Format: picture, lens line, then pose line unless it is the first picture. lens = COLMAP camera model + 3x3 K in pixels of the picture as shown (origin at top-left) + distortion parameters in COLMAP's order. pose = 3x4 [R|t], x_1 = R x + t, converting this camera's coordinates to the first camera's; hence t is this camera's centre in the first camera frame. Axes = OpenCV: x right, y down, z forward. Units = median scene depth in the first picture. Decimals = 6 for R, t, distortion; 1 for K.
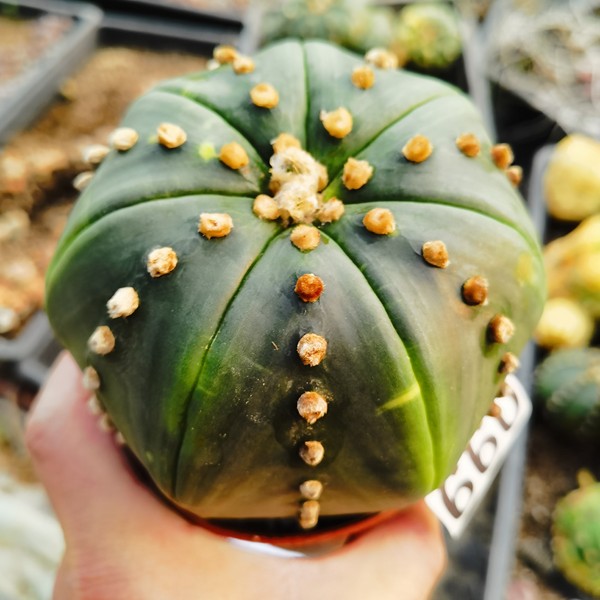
lens RADIAL K [[717.5, 0, 300.6], [0, 717.5, 310.7], [0, 0, 1]] dist [0.008985, 0.009505]
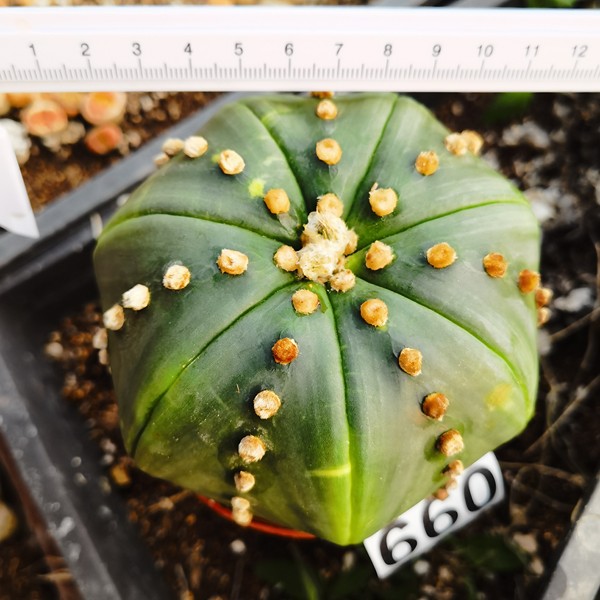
lens RADIAL K [[717.5, 0, 300.6], [0, 717.5, 310.7], [0, 0, 1]] dist [0.008985, 0.009505]
pose [[0.922160, 0.362048, -0.136168, 0.154045], [-0.341515, 0.927360, 0.152877, -0.253834], [0.181626, -0.094474, 0.978819, -0.066673]]
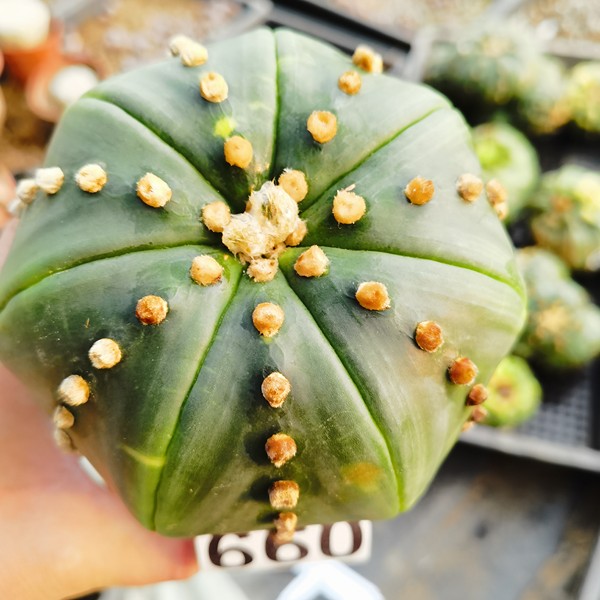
lens RADIAL K [[717.5, 0, 300.6], [0, 717.5, 310.7], [0, 0, 1]] dist [0.008985, 0.009505]
pose [[0.630707, 0.752816, -0.188355, 0.302214], [-0.707430, 0.657537, 0.259208, -0.398579], [0.318987, -0.030236, 0.947277, 0.153023]]
